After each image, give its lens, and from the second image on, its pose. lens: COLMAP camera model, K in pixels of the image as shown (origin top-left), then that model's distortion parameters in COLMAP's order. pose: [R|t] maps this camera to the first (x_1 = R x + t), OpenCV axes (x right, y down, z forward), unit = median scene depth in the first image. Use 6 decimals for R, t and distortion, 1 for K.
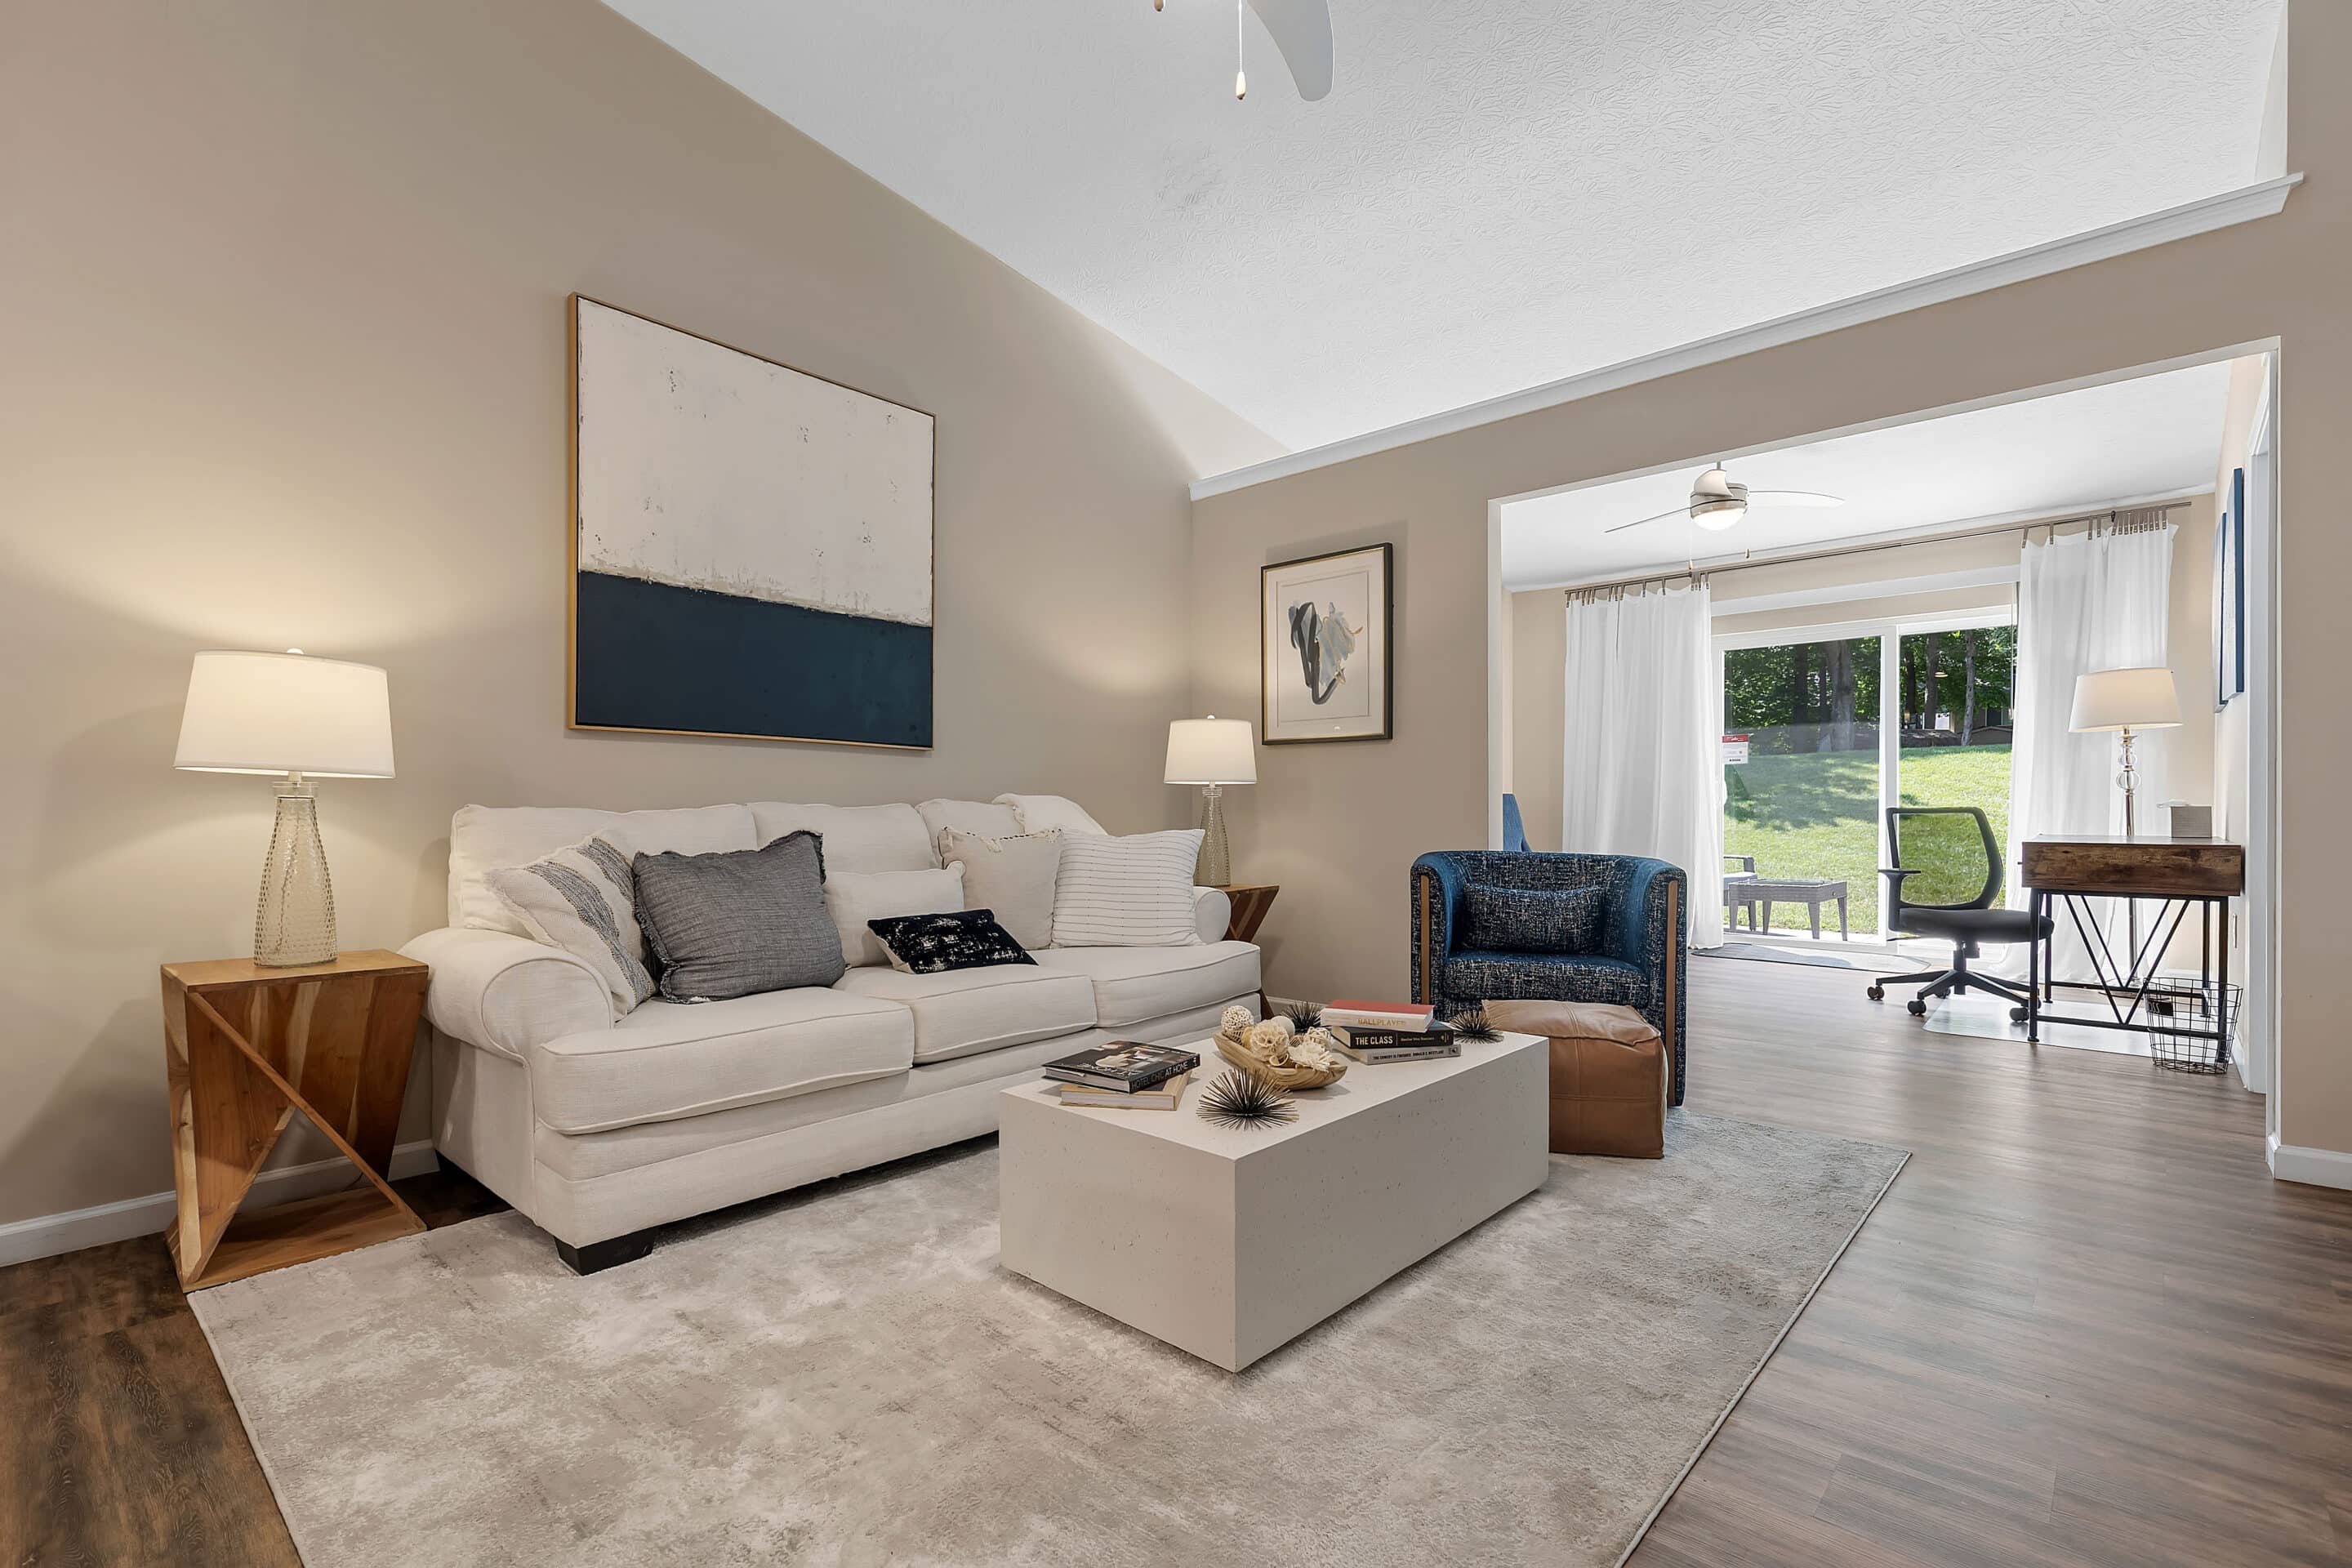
lens RADIAL K [[1059.7, 0, 1172.3], [0, 1059.7, 809.7], [0, 0, 1]] dist [-0.003487, 0.000405]
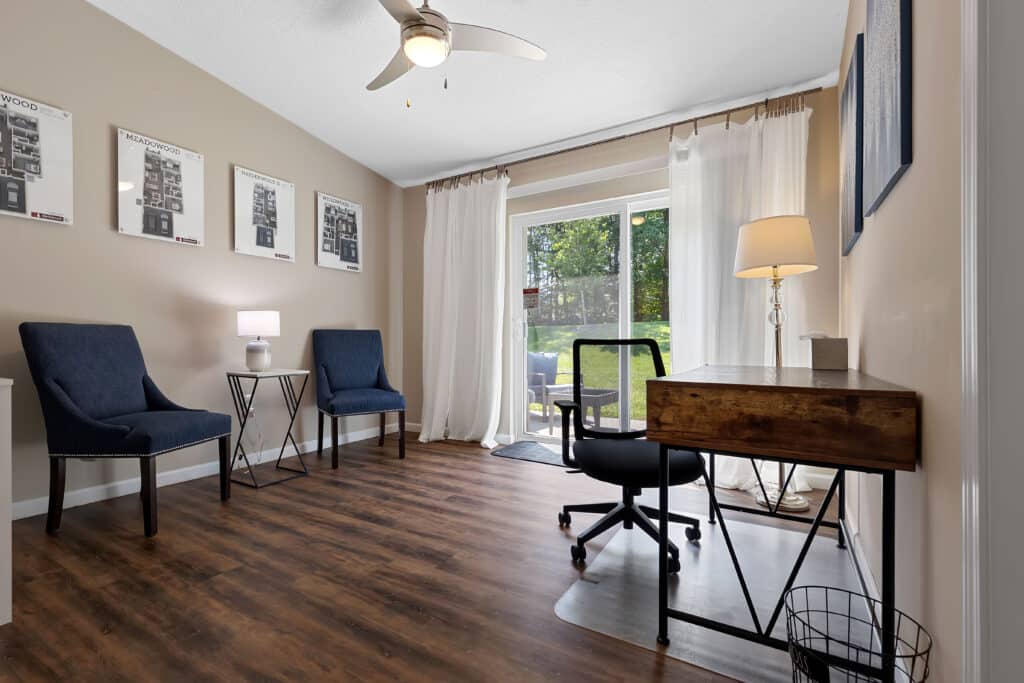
lens RADIAL K [[461.4, 0, 513.8], [0, 461.4, 337.7], [0, 0, 1]] dist [-0.003487, 0.000405]
pose [[0.980104, 0.007717, 0.198335, 0.550458], [-0.004380, 0.999842, -0.017254, 0.004817], [-0.198437, 0.016042, 0.979982, 0.593954]]
